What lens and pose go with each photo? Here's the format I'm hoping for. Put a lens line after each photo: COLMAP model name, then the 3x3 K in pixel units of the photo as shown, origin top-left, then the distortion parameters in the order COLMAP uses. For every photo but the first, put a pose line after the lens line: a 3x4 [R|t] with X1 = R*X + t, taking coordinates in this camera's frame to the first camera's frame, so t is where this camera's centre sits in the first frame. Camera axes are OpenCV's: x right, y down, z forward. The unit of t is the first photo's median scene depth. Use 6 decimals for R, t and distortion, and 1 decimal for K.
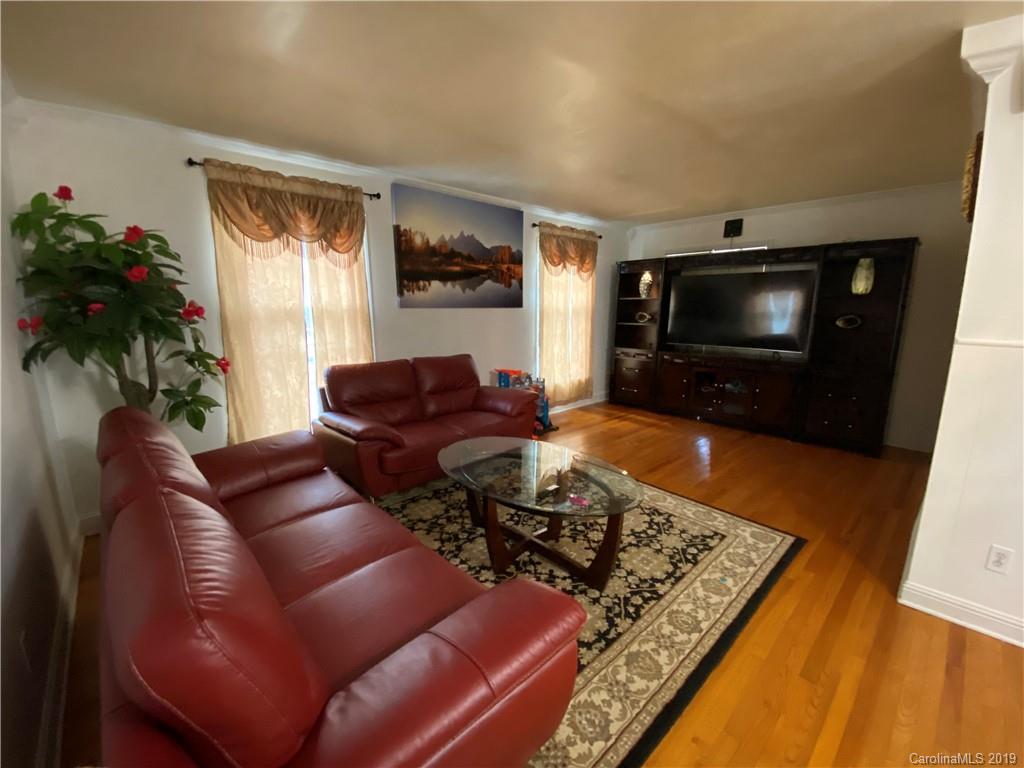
lens RADIAL K [[413.8, 0, 511.8], [0, 413.8, 386.5], [0, 0, 1]] dist [0.017561, -0.019923]
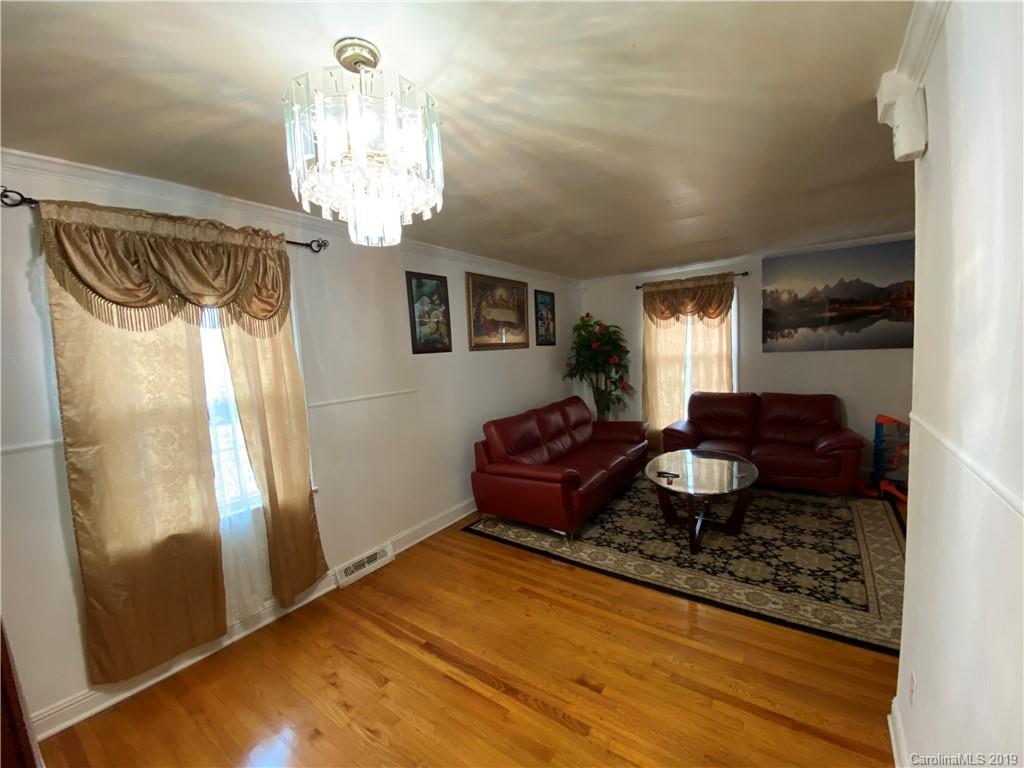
lens RADIAL K [[413.8, 0, 511.8], [0, 413.8, 386.5], [0, 0, 1]] dist [0.017561, -0.019923]
pose [[0.210499, 0.077233, -0.974538, 1.098229], [-0.135648, 0.989539, 0.049122, -0.060506], [0.968137, 0.121854, 0.218773, -0.009493]]
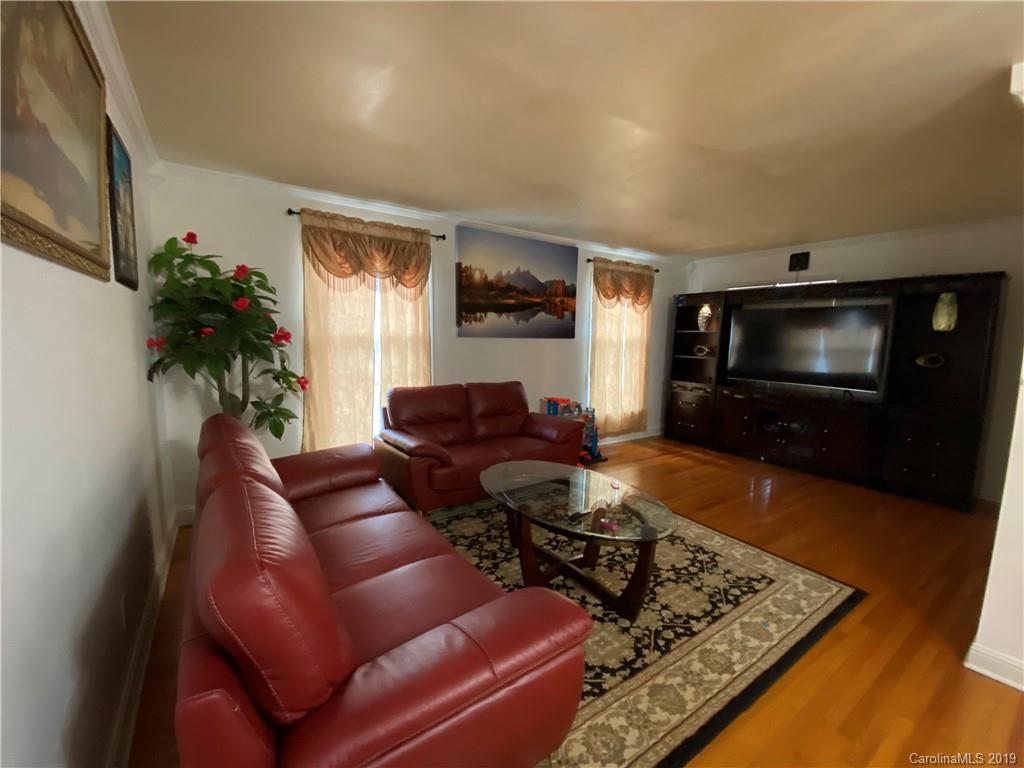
lens RADIAL K [[413.8, 0, 511.8], [0, 413.8, 386.5], [0, 0, 1]] dist [0.017561, -0.019923]
pose [[0.988877, 0.034734, -0.144626, 0.041100], [-0.045195, 0.996544, -0.069690, 0.011165], [0.141705, 0.075452, 0.987029, -0.047311]]
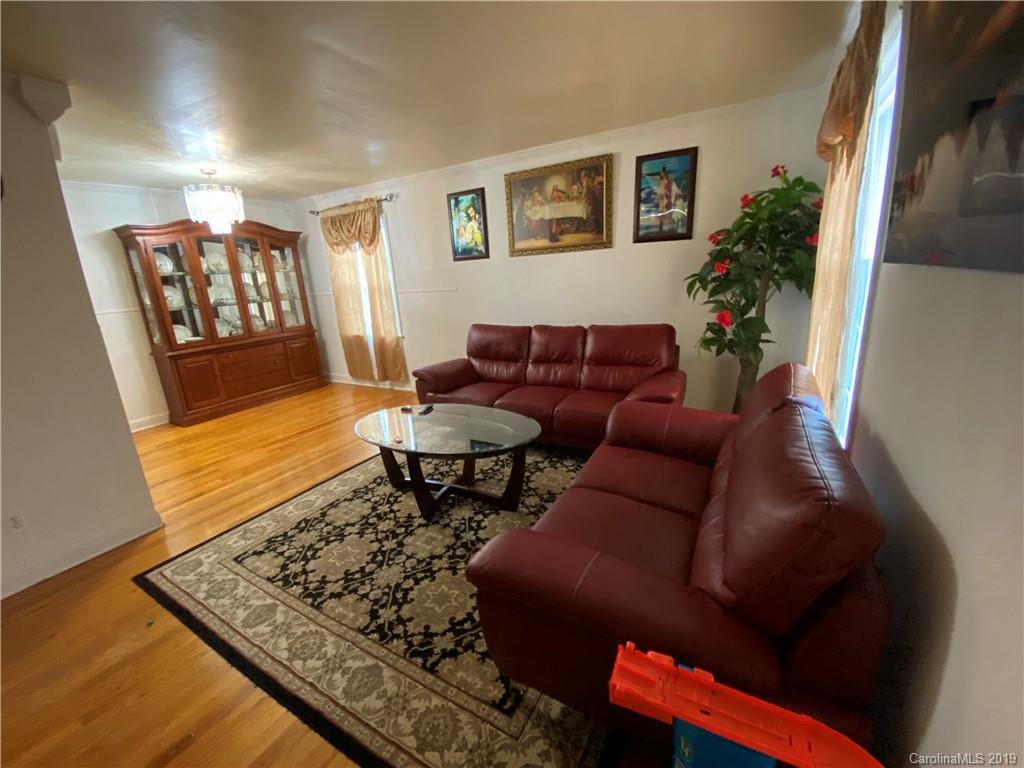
lens RADIAL K [[413.8, 0, 514.9], [0, 413.8, 384.9], [0, 0, 1]] dist [0.021273, -0.022572]
pose [[-0.948805, 0.137484, -0.284370, 0.136717], [-0.000484, 0.899666, 0.436578, -0.329811], [0.315861, 0.414366, -0.853541, 1.647537]]
